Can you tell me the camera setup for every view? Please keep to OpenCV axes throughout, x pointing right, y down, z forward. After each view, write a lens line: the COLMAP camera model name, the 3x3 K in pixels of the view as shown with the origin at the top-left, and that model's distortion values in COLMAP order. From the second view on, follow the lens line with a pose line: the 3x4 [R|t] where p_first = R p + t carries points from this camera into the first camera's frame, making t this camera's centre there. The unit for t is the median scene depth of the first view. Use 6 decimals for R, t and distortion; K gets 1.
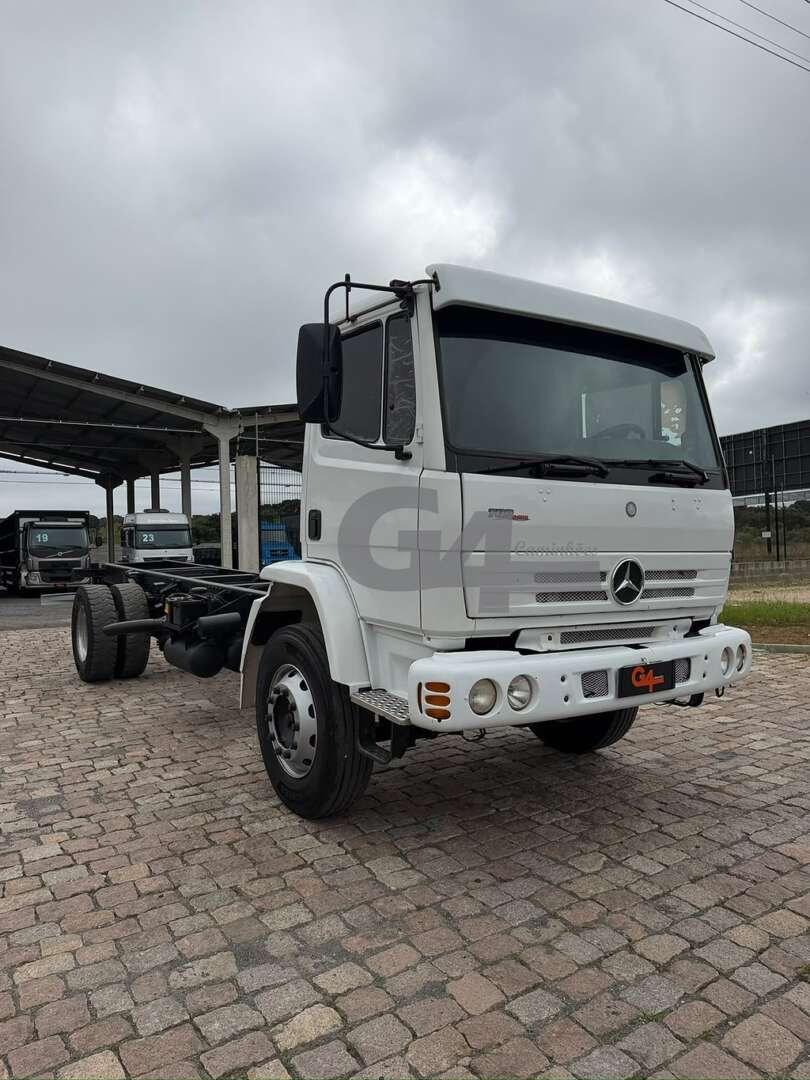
lens RADIAL K [[763.7, 0, 405.0], [0, 763.7, 540.0], [0, 0, 1]] dist [-0.008002, -0.001877]
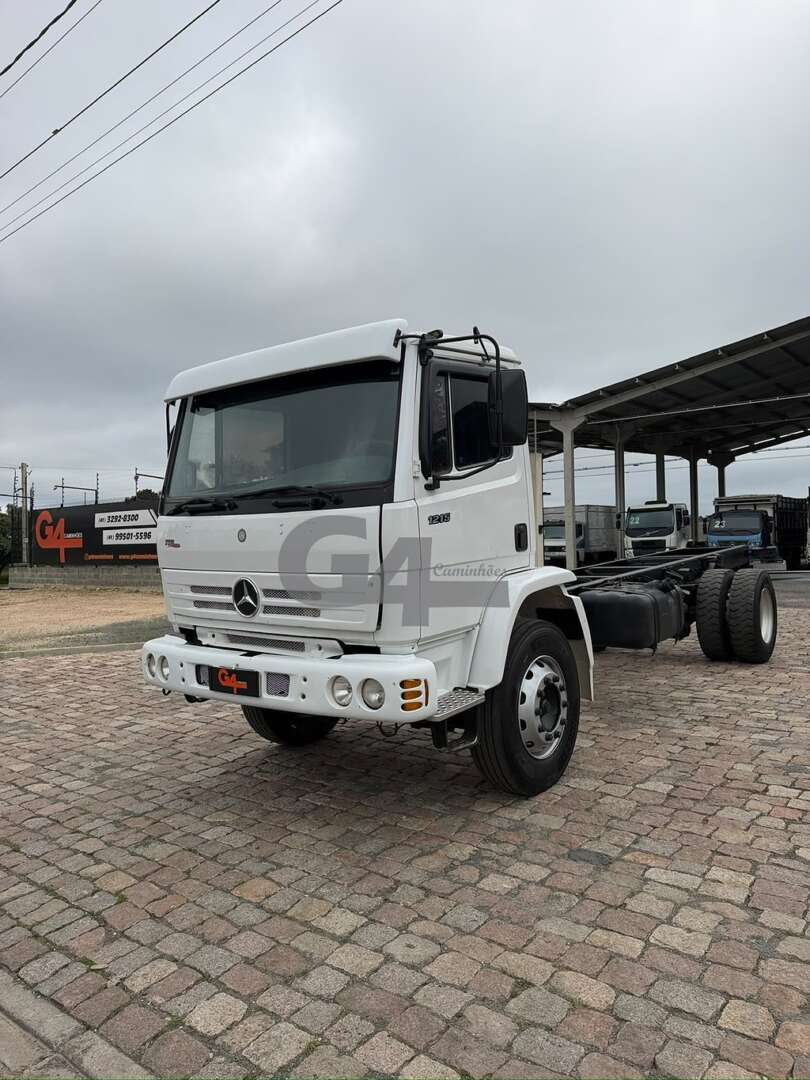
lens RADIAL K [[778.6, 0, 405.0], [0, 778.6, 540.0], [0, 0, 1]] dist [0.026337, -0.003118]
pose [[0.281767, 0.002670, -0.959479, 1.502753], [0.038895, 0.999142, 0.014203, -0.039914], [0.958694, -0.041321, 0.281421, 0.906311]]
